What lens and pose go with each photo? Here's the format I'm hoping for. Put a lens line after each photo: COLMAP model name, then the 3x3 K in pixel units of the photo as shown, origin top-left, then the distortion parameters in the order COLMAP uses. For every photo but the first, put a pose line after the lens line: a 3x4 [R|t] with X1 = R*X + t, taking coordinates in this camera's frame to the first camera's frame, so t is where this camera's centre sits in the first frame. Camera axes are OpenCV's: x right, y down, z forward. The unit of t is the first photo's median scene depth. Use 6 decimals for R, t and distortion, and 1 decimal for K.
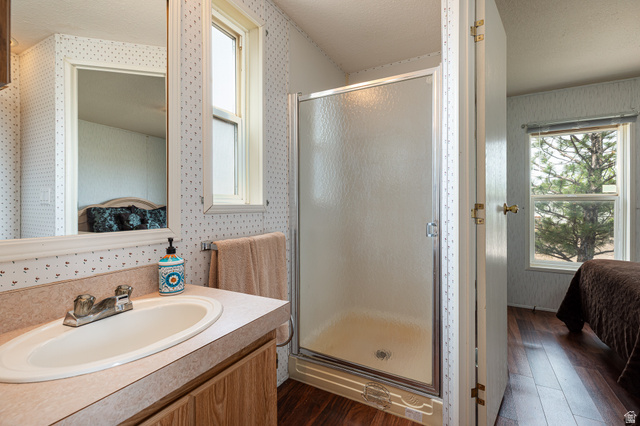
lens RADIAL K [[293.2, 0, 318.2], [0, 293.2, 204.8], [0, 0, 1]] dist [0.002472, -0.000080]
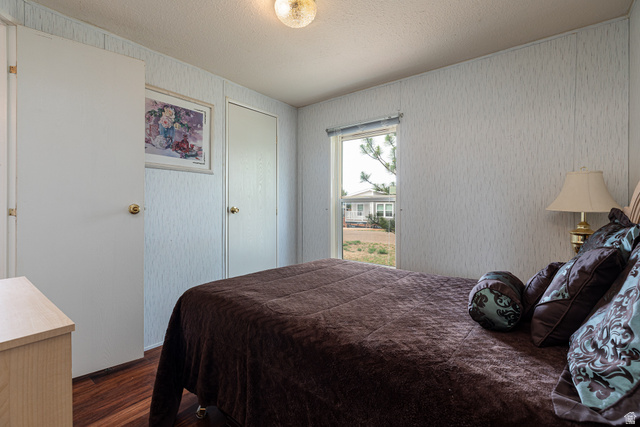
lens RADIAL K [[293.2, 0, 320.1], [0, 293.2, 208.5], [0, 0, 1]] dist [0.002472, -0.000080]
pose [[0.984020, 0.005650, -0.177968, 0.639838], [-0.004506, 0.999967, 0.006830, 0.002356], [0.178001, -0.005919, 0.984012, -0.022882]]
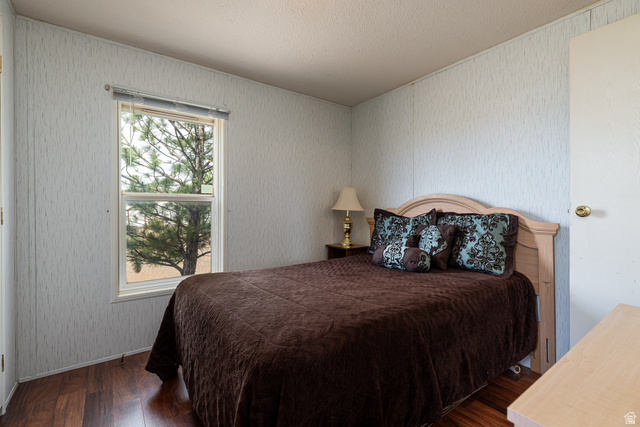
lens RADIAL K [[293.2, 0, 319.1], [0, 293.2, 210.6], [0, 0, 1]] dist [0.002472, -0.000080]
pose [[0.426331, -0.006040, 0.904547, 0.222501], [-0.002543, 0.999966, 0.007875, 0.003065], [-0.904564, -0.005657, 0.426301, 0.209946]]
